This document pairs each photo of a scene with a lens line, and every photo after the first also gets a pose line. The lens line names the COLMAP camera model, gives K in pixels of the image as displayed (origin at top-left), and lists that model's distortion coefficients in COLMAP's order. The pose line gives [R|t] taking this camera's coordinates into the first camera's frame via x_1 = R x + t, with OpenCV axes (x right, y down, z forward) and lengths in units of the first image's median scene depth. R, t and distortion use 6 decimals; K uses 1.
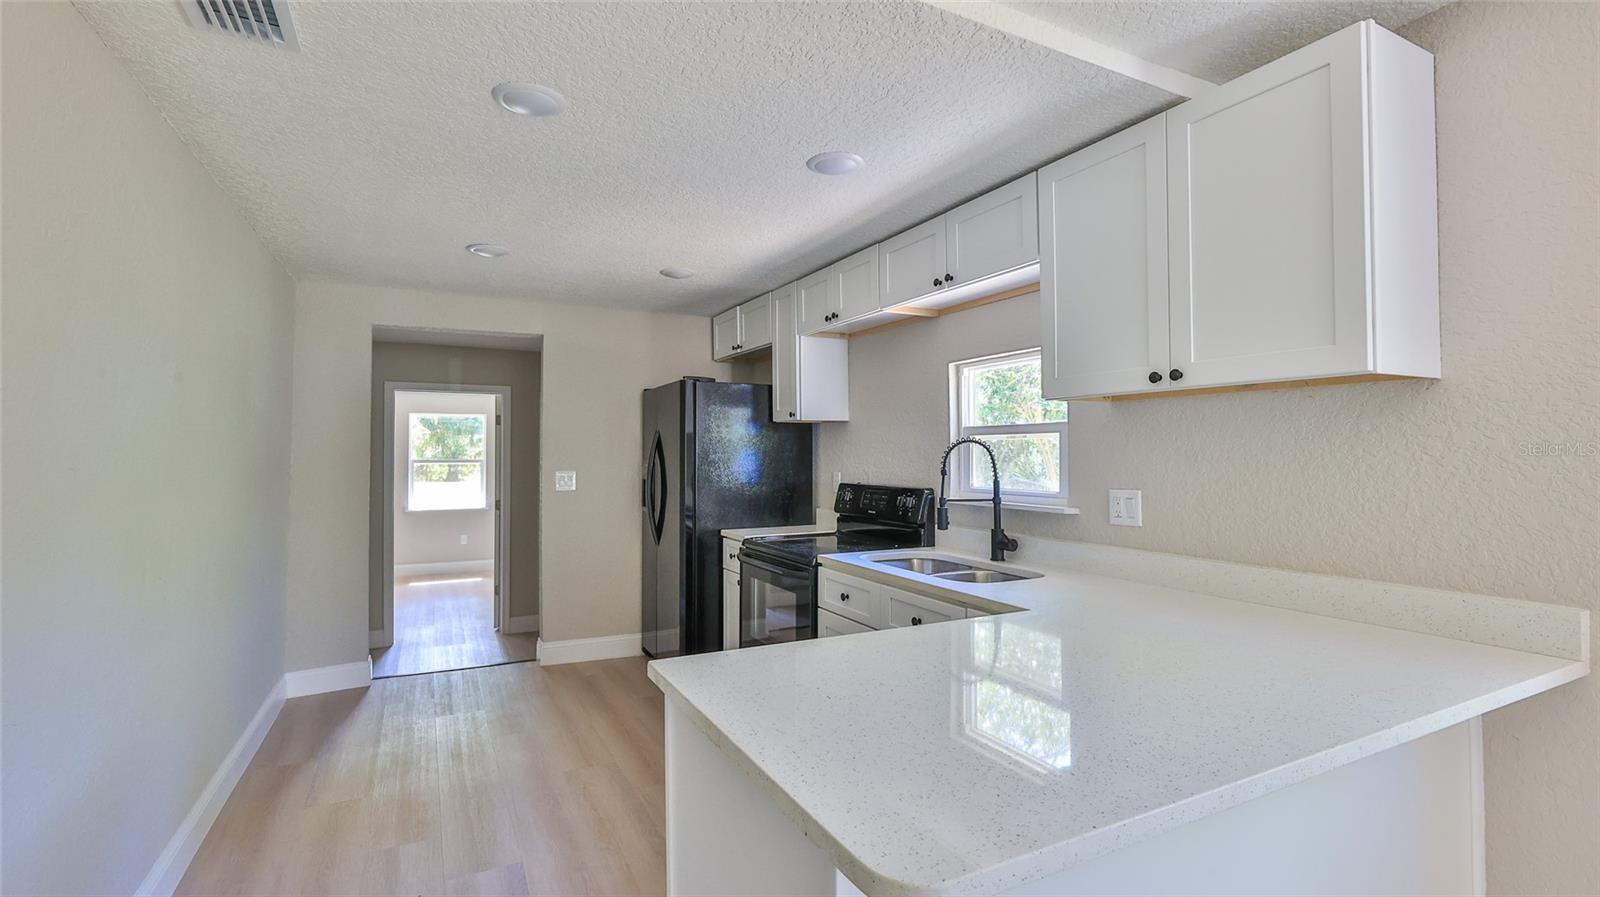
lens RADIAL K [[706.7, 0, 778.3], [0, 706.7, 435.9], [0, 0, 1]] dist [-0.000837, -0.000030]
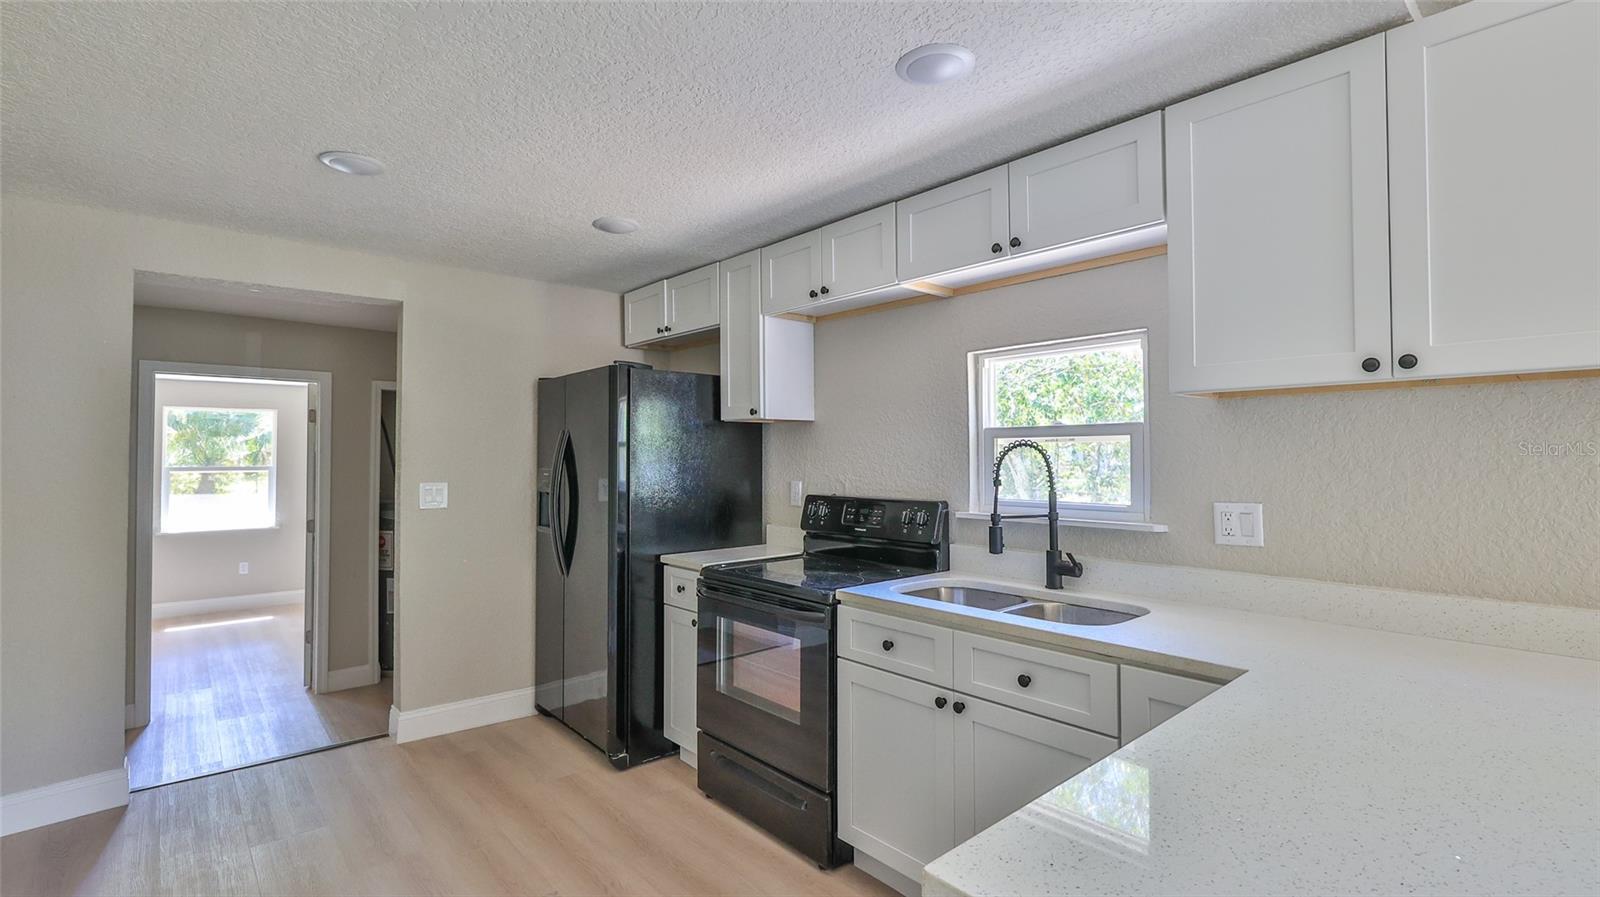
lens RADIAL K [[710.8, 0, 784.1], [0, 710.8, 439.6], [0, 0, 1]] dist [-0.000082, -0.000225]
pose [[0.967671, 0.005963, 0.252145, -0.152847], [-0.005673, 0.999982, -0.001877, 0.003250], [-0.252152, 0.000386, 0.967688, 0.195601]]
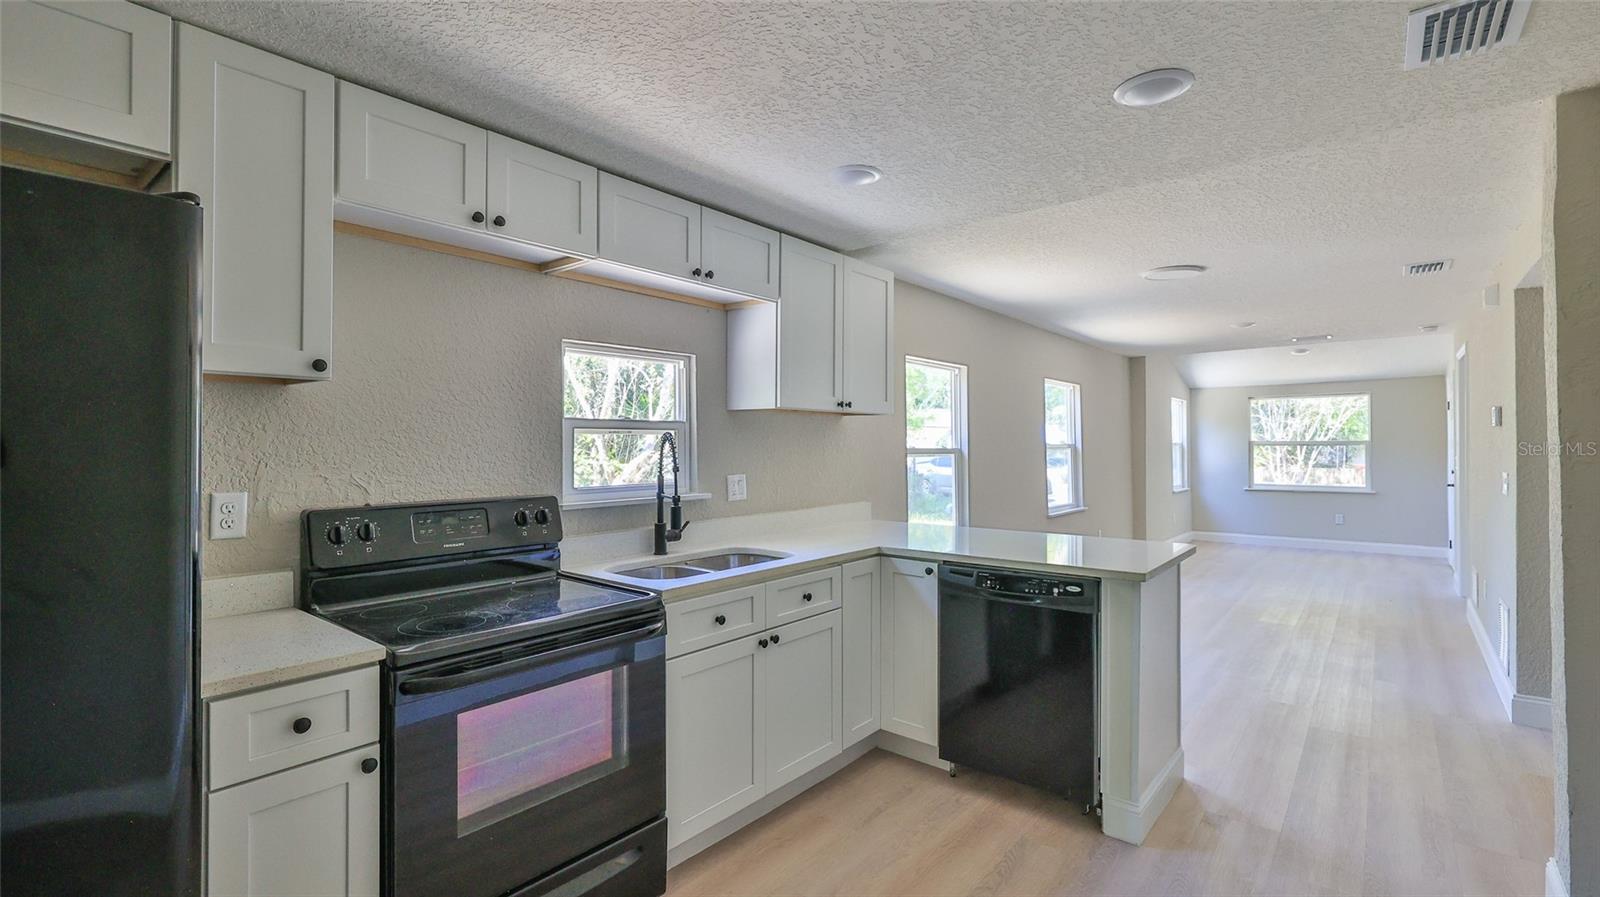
lens RADIAL K [[707.8, 0, 790.4], [0, 707.8, 442.4], [0, 0, 1]] dist [0.002804, -0.000024]
pose [[-0.396293, 0.005928, 0.918105, -0.508880], [-0.018691, 0.999720, -0.014523, 0.019455], [-0.917934, -0.022915, -0.396071, 0.899261]]
